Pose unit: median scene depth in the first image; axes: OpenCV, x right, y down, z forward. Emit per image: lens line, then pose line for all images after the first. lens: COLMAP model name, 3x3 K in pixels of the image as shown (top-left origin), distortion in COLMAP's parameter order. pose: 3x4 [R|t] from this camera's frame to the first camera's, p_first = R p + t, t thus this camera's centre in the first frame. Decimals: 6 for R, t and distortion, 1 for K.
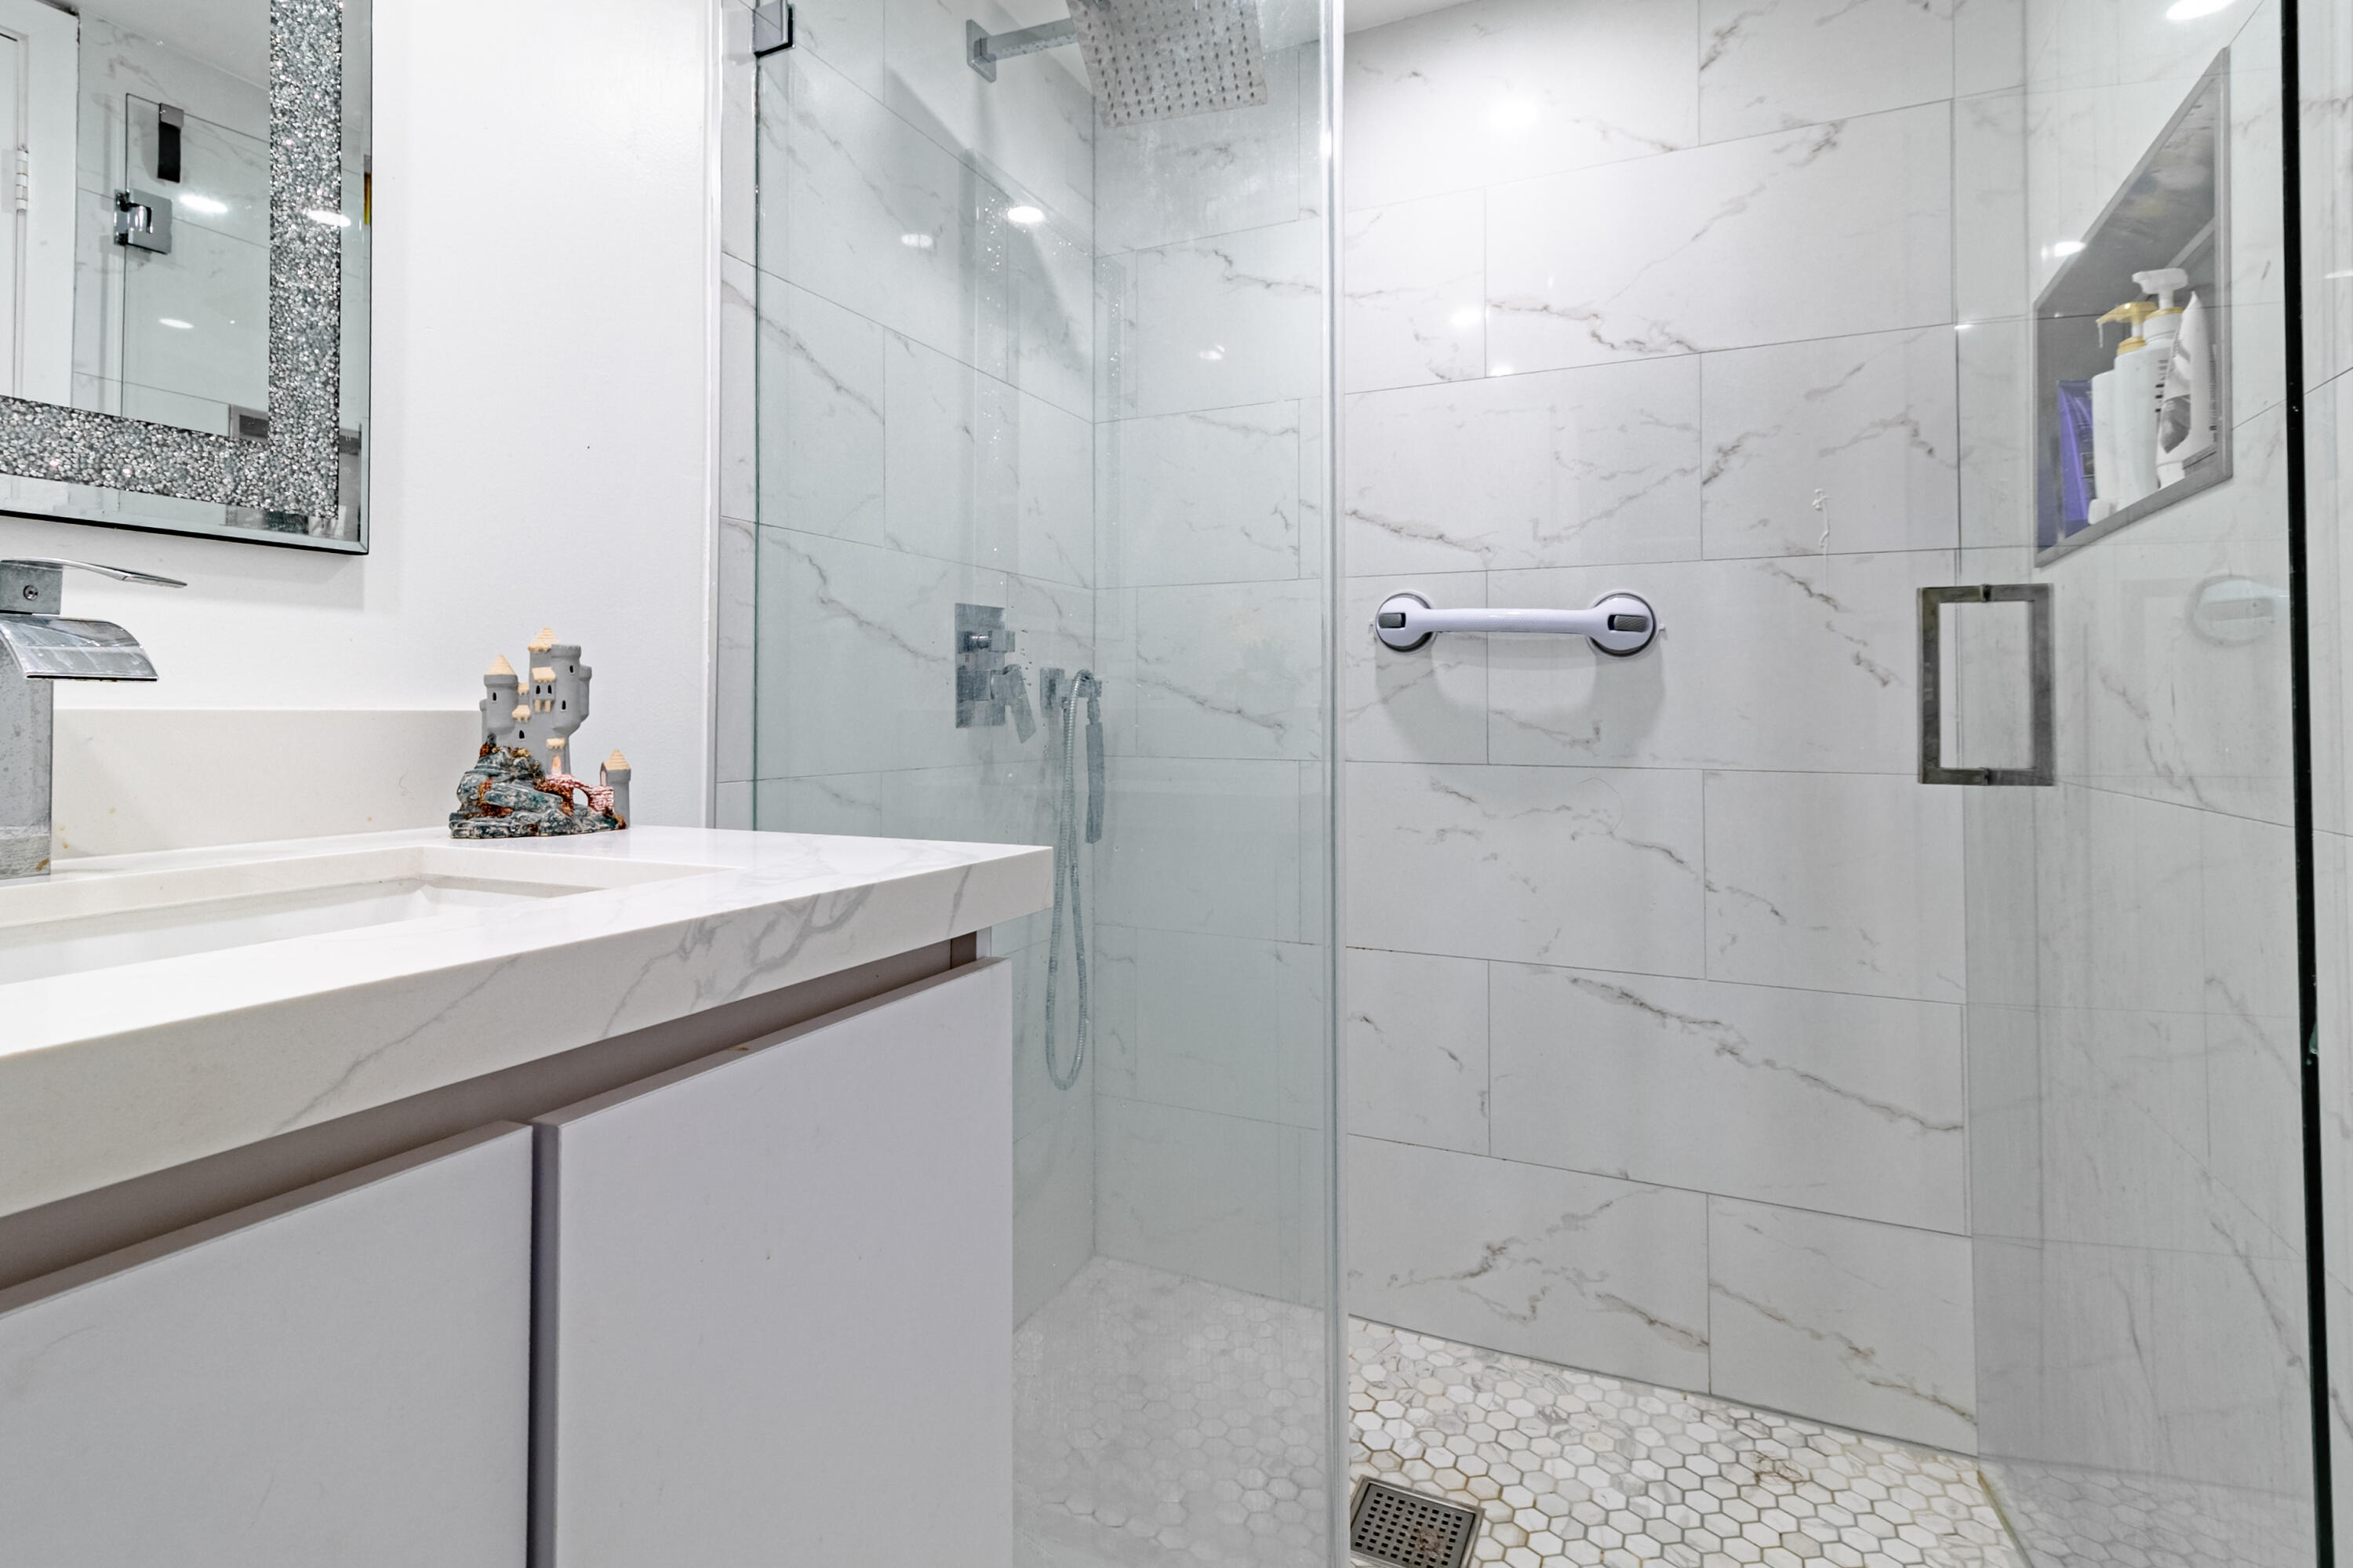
lens RADIAL K [[1166.8, 0, 1158.3], [0, 1166.8, 688.9], [0, 0, 1]] dist [-0.000600, 0.000020]
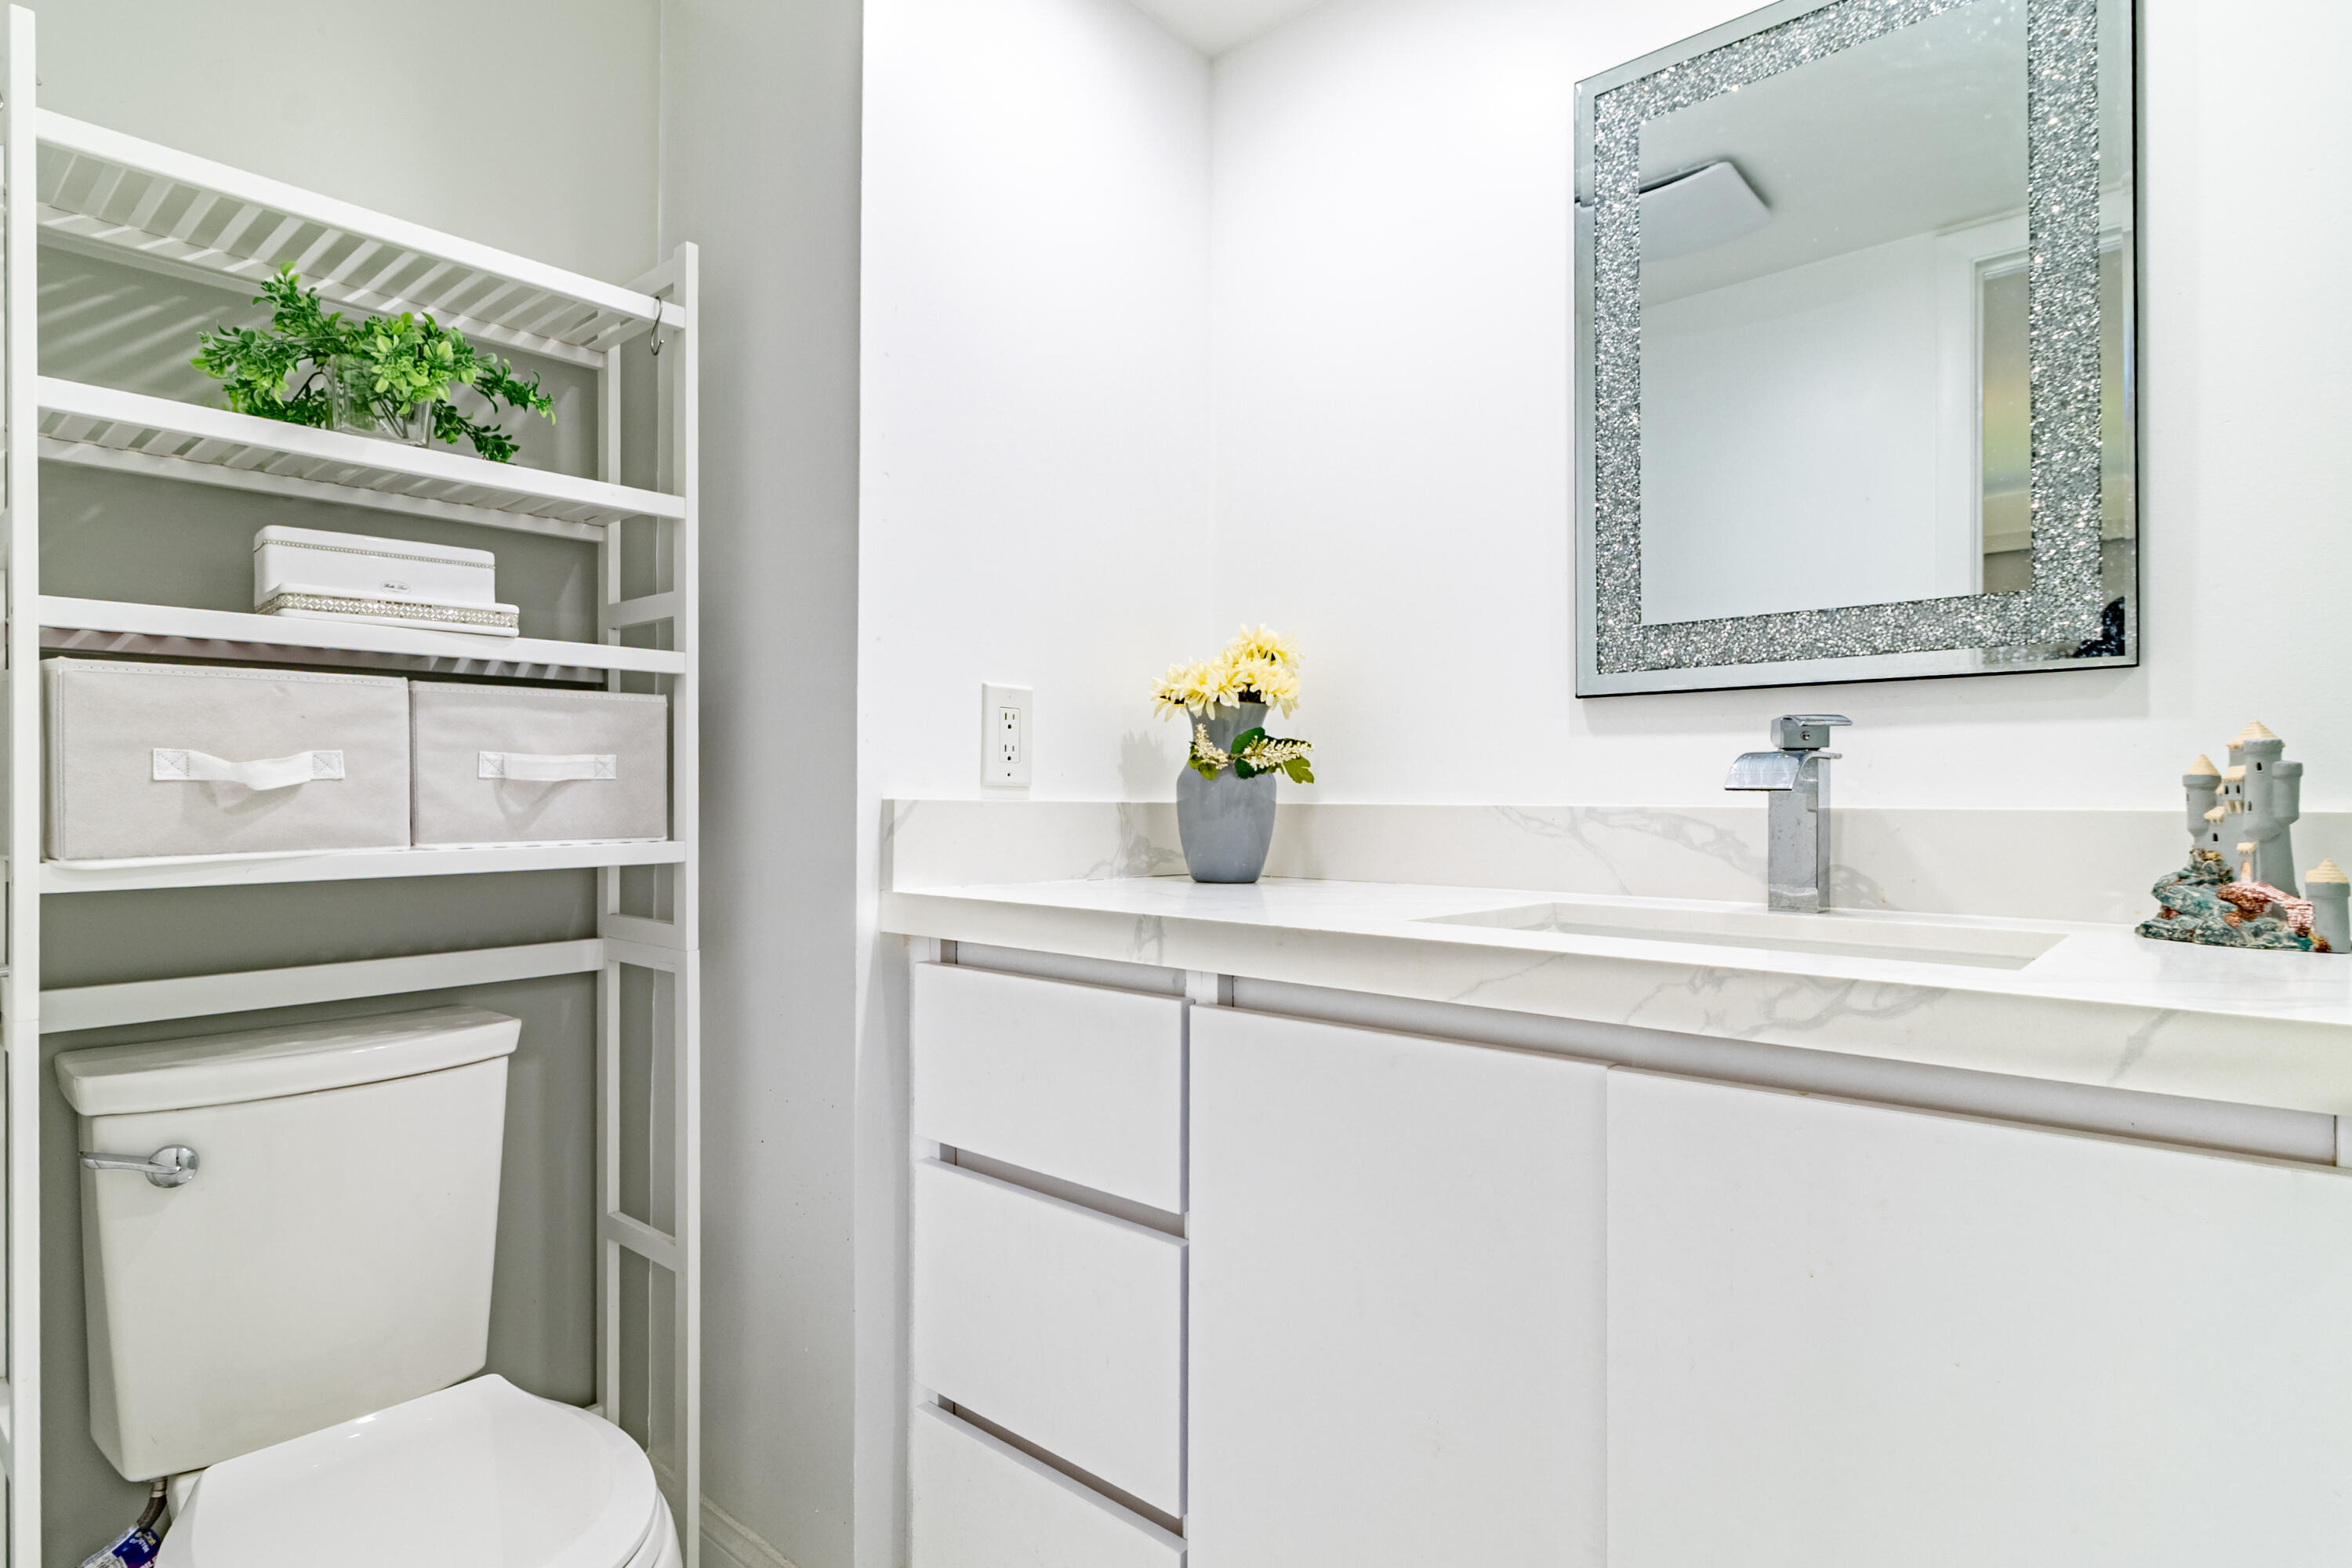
lens RADIAL K [[1247.9, 0, 1177.3], [0, 1247.9, 797.0], [0, 0, 1]] dist [0.000504, -0.000115]
pose [[-0.279298, -0.005557, -0.960189, 0.675462], [0.014224, 0.999850, -0.009924, 0.004531], [0.960099, -0.016430, -0.279177, 0.476882]]
